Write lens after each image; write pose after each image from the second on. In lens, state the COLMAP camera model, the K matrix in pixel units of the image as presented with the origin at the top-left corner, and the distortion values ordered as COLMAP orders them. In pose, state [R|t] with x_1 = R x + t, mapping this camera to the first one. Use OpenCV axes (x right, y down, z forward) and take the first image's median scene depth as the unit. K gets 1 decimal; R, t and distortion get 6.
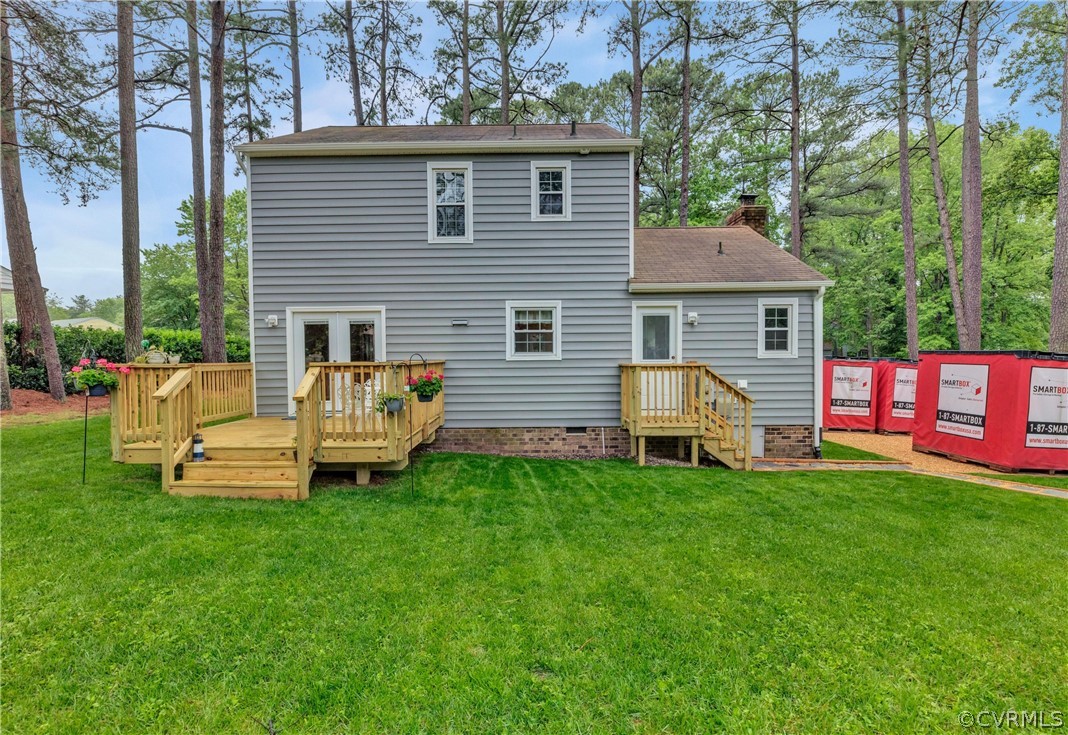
lens RADIAL K [[507.3, 0, 535.7], [0, 507.3, 371.0], [0, 0, 1]] dist [0.001320, 0.000392]
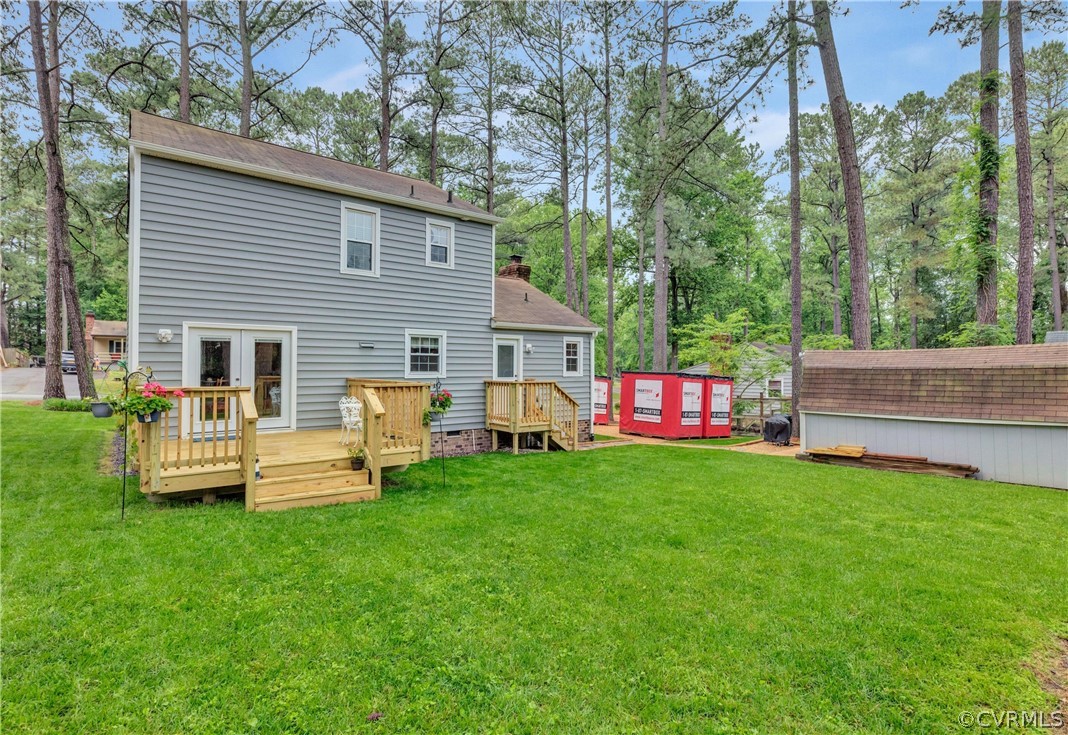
lens RADIAL K [[507.3, 0, 504.7], [0, 507.3, 355.5], [0, 0, 1]] dist [0.001320, 0.000392]
pose [[0.807423, 0.024092, 0.589481, -0.575598], [0.003650, 0.998943, -0.045825, -0.019150], [-0.589962, 0.039152, 0.806481, -0.102660]]
